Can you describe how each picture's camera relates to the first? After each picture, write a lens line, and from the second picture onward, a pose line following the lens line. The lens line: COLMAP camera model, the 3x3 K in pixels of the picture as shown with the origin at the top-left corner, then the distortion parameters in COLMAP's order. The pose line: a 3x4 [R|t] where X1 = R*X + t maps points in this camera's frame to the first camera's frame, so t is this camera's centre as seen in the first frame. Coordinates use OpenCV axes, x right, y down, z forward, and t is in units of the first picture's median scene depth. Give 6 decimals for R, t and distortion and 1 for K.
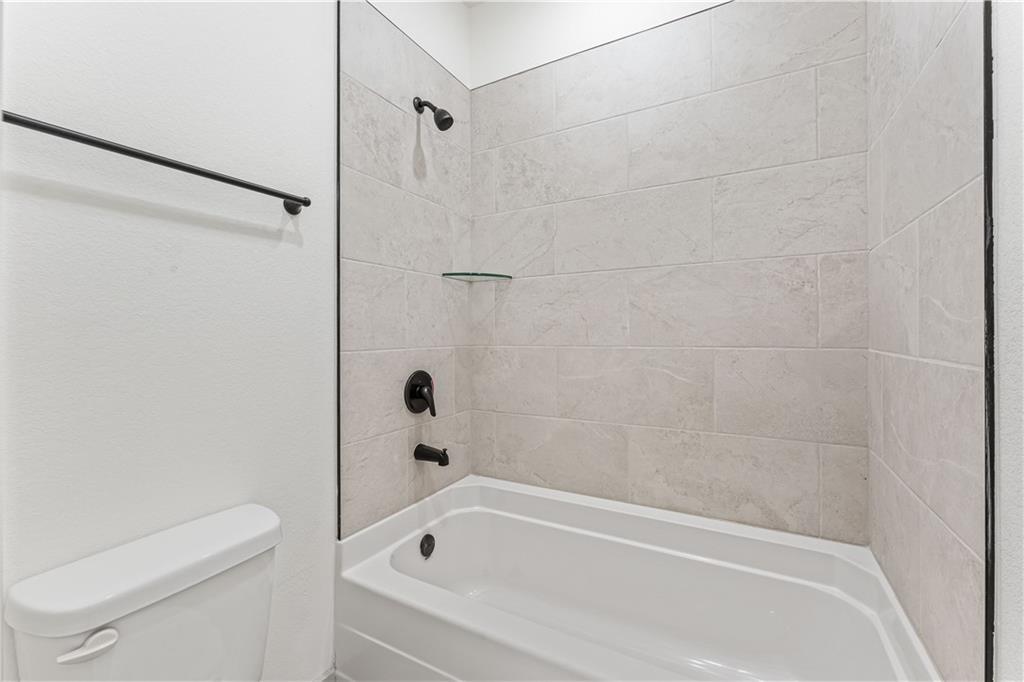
lens RADIAL K [[449.6, 0, 508.6], [0, 449.6, 335.7], [0, 0, 1]] dist [-0.001068, -0.000175]
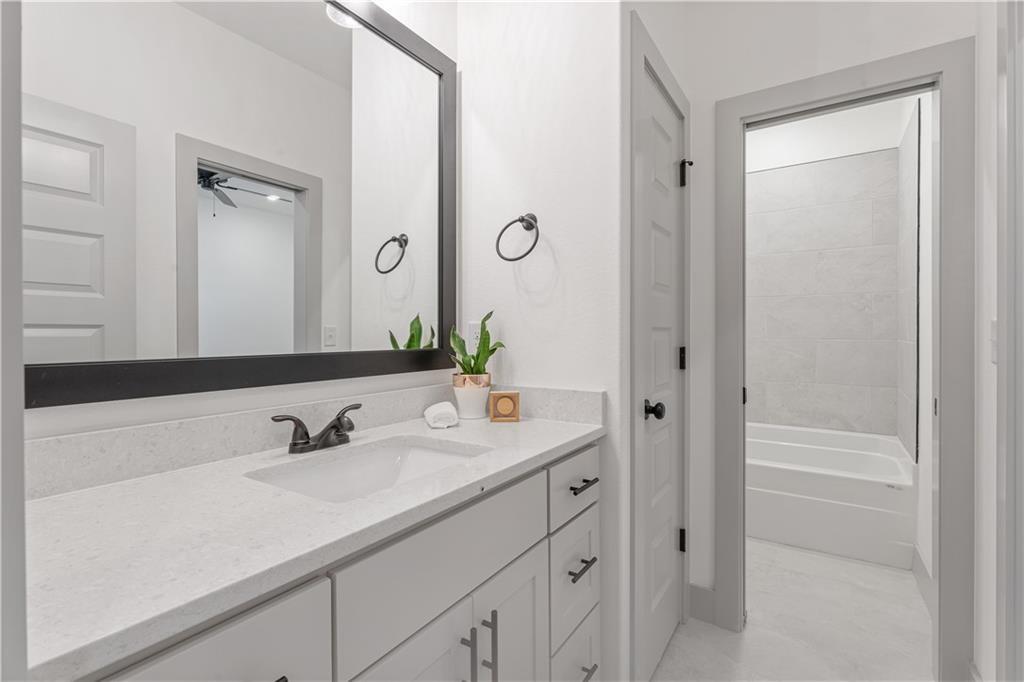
lens RADIAL K [[470.4, 0, 513.6], [0, 470.4, 339.7], [0, 0, 1]] dist [-0.000431, -0.000071]
pose [[0.995718, 0.001516, -0.092434, -0.690910], [-0.000720, 0.999962, 0.008652, 0.011044], [0.092444, -0.008548, 0.995681, -1.201595]]
